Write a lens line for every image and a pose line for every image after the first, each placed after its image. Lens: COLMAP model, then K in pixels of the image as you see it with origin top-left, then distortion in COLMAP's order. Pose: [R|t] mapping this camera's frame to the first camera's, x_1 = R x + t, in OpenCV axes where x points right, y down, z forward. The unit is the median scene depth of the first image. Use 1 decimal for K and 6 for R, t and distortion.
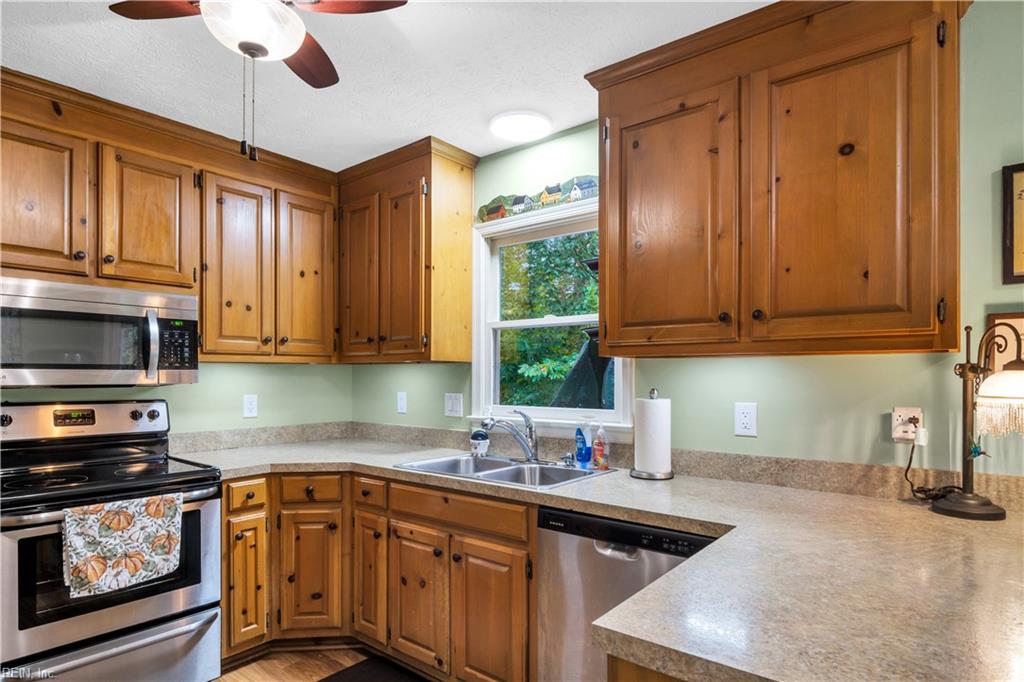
lens RADIAL K [[564.3, 0, 506.4], [0, 564.3, 377.6], [0, 0, 1]] dist [-0.004419, -0.001992]
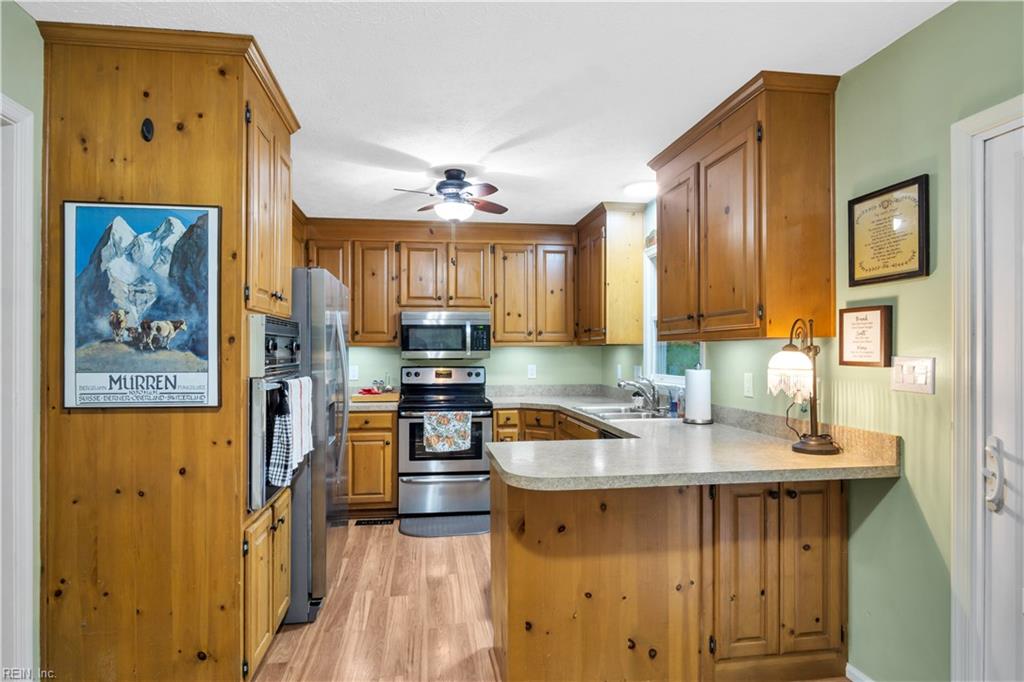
lens RADIAL K [[564.3, 0, 510.5], [0, 564.3, 346.3], [0, 0, 1]] dist [-0.004419, -0.001992]
pose [[0.745124, -0.009733, -0.666855, 0.767768], [0.000914, 0.999907, -0.013573, -0.002904], [0.666925, 0.009504, 0.745064, -0.366991]]
